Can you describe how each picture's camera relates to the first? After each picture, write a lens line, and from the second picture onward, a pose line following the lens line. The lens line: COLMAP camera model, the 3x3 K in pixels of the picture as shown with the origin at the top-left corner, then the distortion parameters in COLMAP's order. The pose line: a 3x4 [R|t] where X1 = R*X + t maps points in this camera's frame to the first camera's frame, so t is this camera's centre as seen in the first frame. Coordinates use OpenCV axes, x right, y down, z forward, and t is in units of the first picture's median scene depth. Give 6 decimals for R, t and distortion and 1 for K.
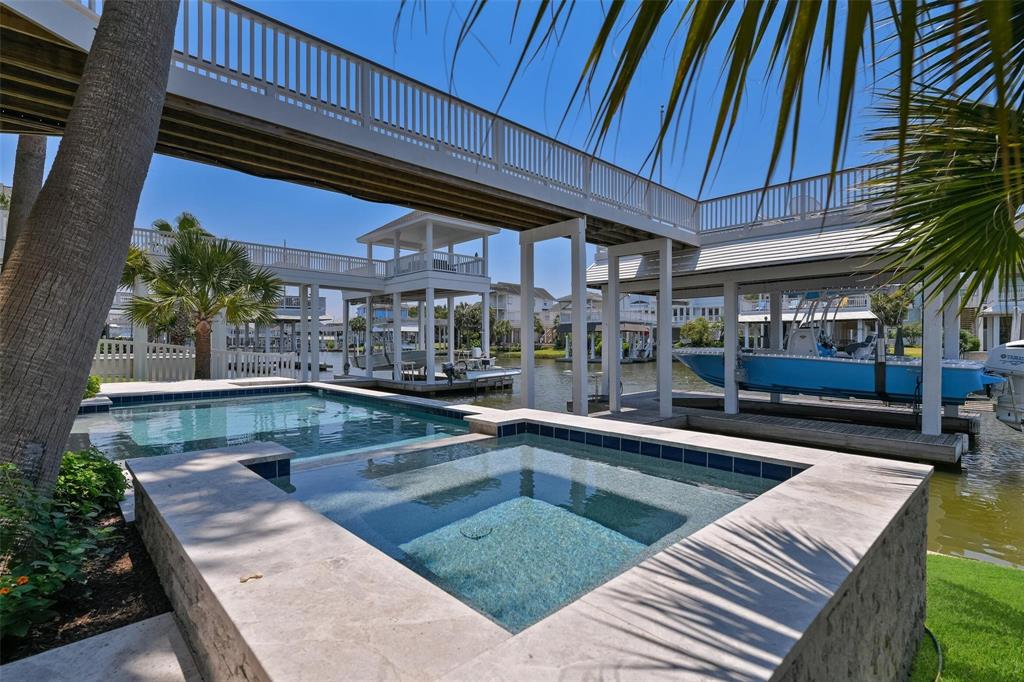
lens RADIAL K [[483.2, 0, 512.0], [0, 483.2, 341.0], [0, 0, 1]] dist [0.000321, 0.000051]
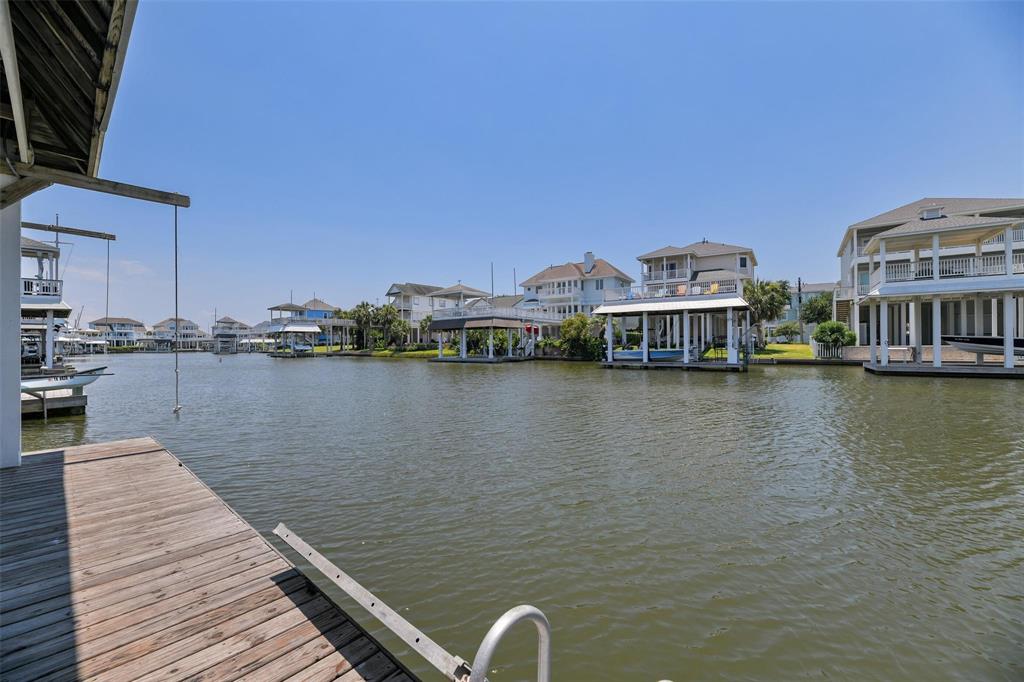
lens RADIAL K [[413.1, 0, 512.0], [0, 413.1, 341.0], [0, 0, 1]] dist [0.000118, -0.000317]
pose [[0.994931, -0.005933, 0.100385, 0.173026], [0.006468, 0.999967, -0.005003, 0.008795], [-0.100352, 0.005627, 0.994936, 0.207795]]
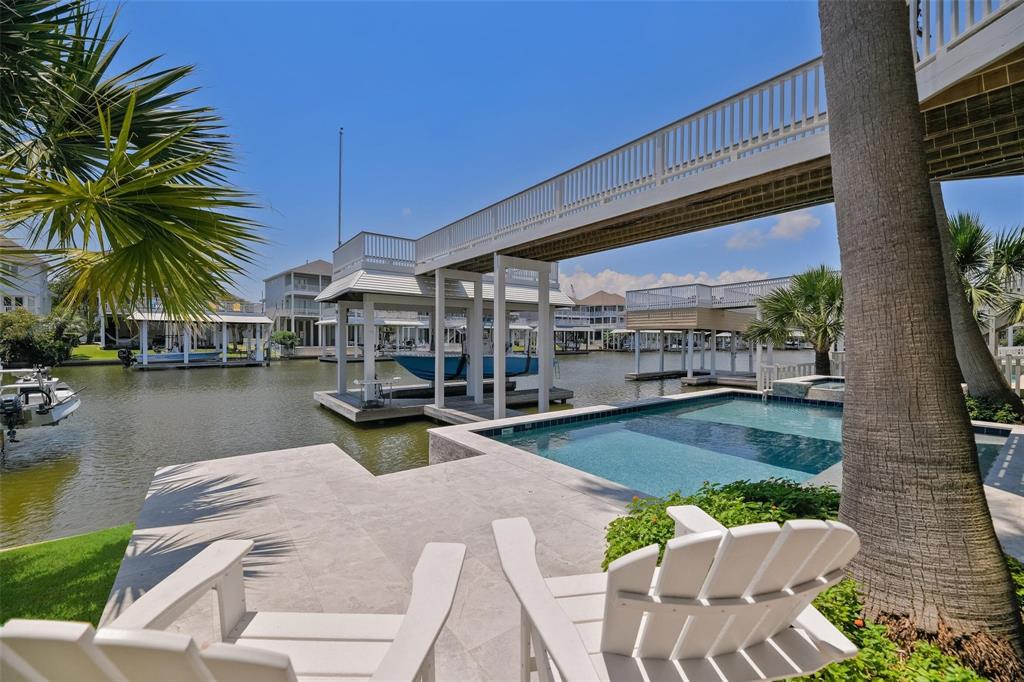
lens RADIAL K [[413.1, 0, 512.0], [0, 413.1, 341.0], [0, 0, 1]] dist [0.000118, -0.000317]
pose [[0.115681, -0.003986, 0.993278, -0.159009], [-0.005780, 0.999972, 0.004686, -0.004613], [-0.993270, -0.006283, 0.115655, 0.150931]]
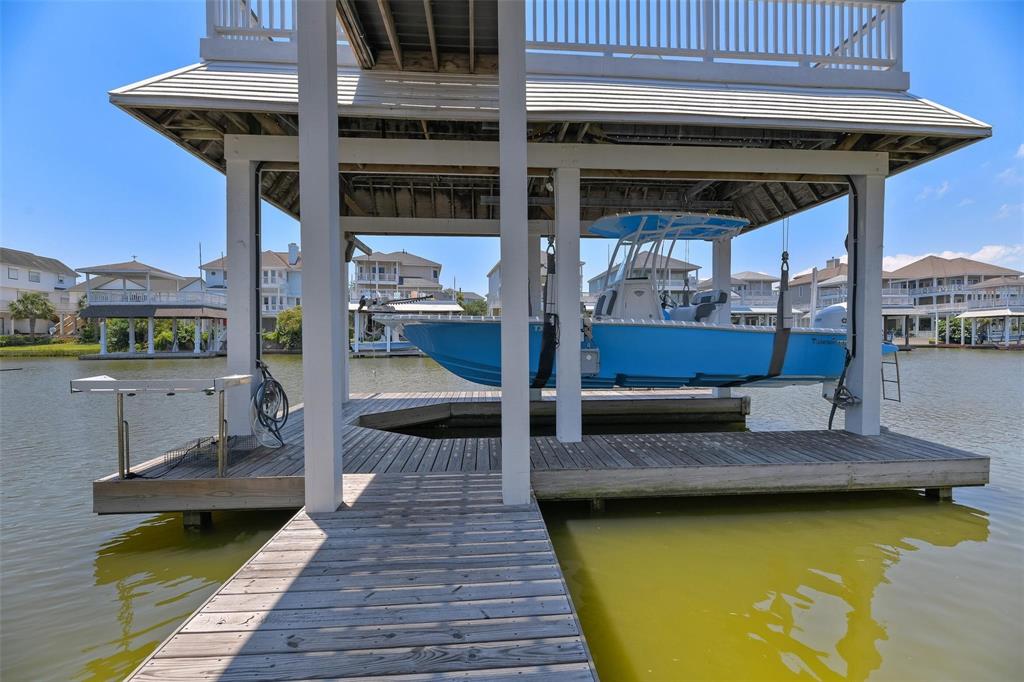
lens RADIAL K [[413.1, 0, 512.0], [0, 413.1, 341.0], [0, 0, 1]] dist [0.000118, -0.000317]
pose [[0.627747, -0.010521, 0.778346, 0.019945], [0.000470, 0.999914, 0.013136, 0.009180], [-0.778417, -0.007880, 0.627698, 0.161646]]
